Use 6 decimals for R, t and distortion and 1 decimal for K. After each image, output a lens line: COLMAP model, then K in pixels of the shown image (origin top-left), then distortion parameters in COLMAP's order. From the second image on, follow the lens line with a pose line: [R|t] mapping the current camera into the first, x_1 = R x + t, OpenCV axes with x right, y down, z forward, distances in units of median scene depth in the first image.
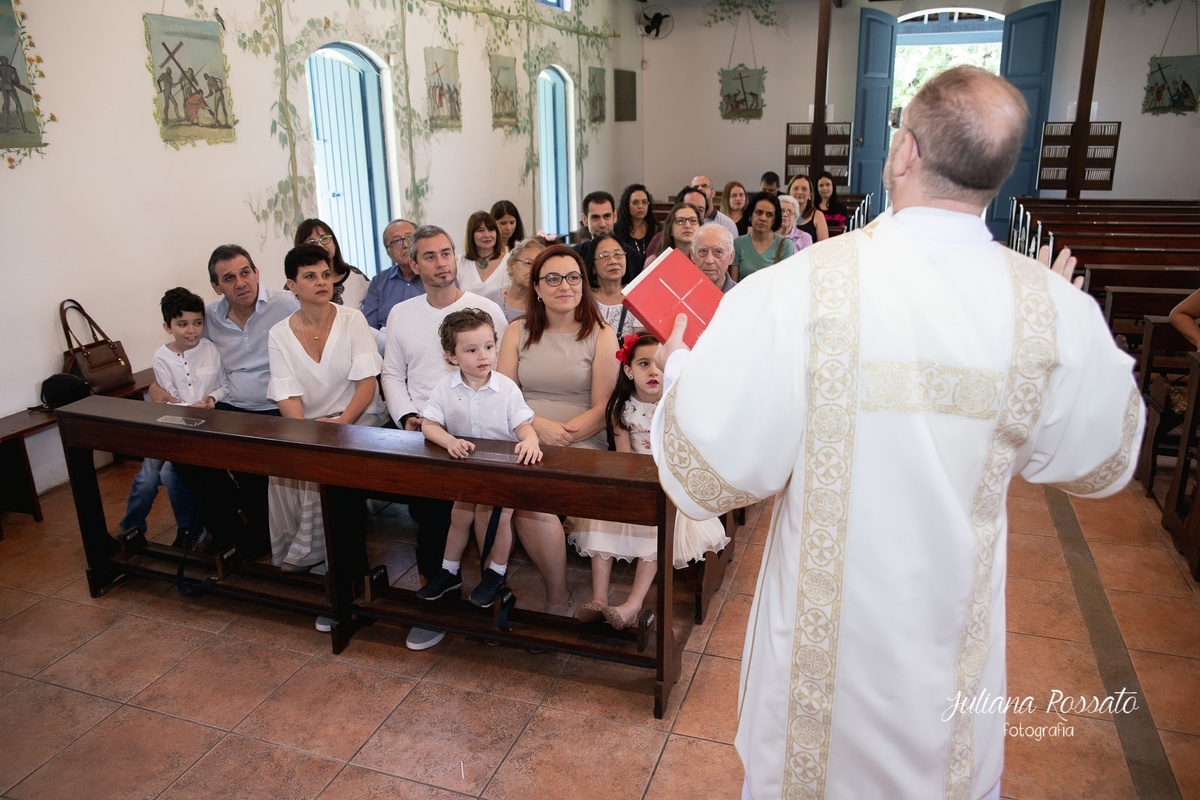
lens RADIAL K [[875.0, 0, 605.1], [0, 875.0, 392.0], [0, 0, 1]] dist [-0.103254, 0.071882]
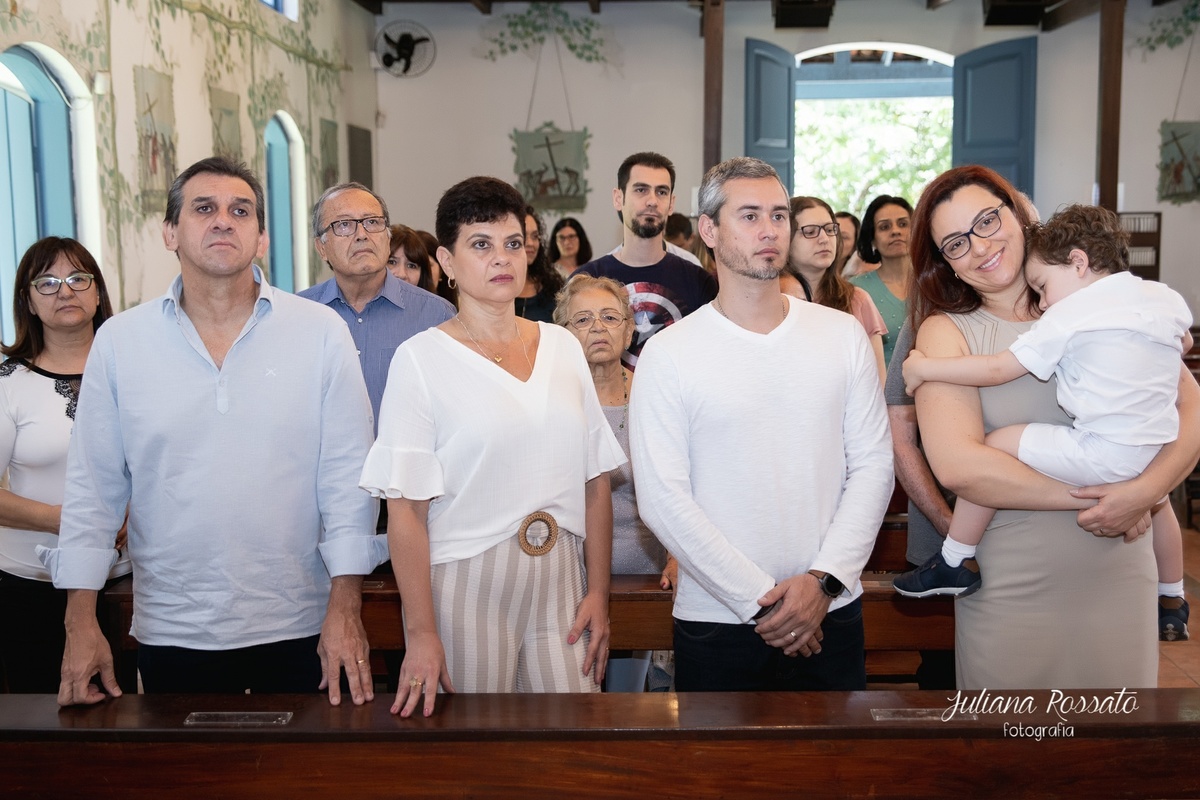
lens RADIAL K [[1546.6, 0, 634.5], [0, 1546.6, 421.4], [0, 0, 1]] dist [0.031365, 0.000000]
pose [[0.950106, -0.027415, 0.310722, -0.217675], [0.082209, 0.982920, -0.164649, 0.012262], [-0.300901, 0.181978, 0.936132, 0.014717]]
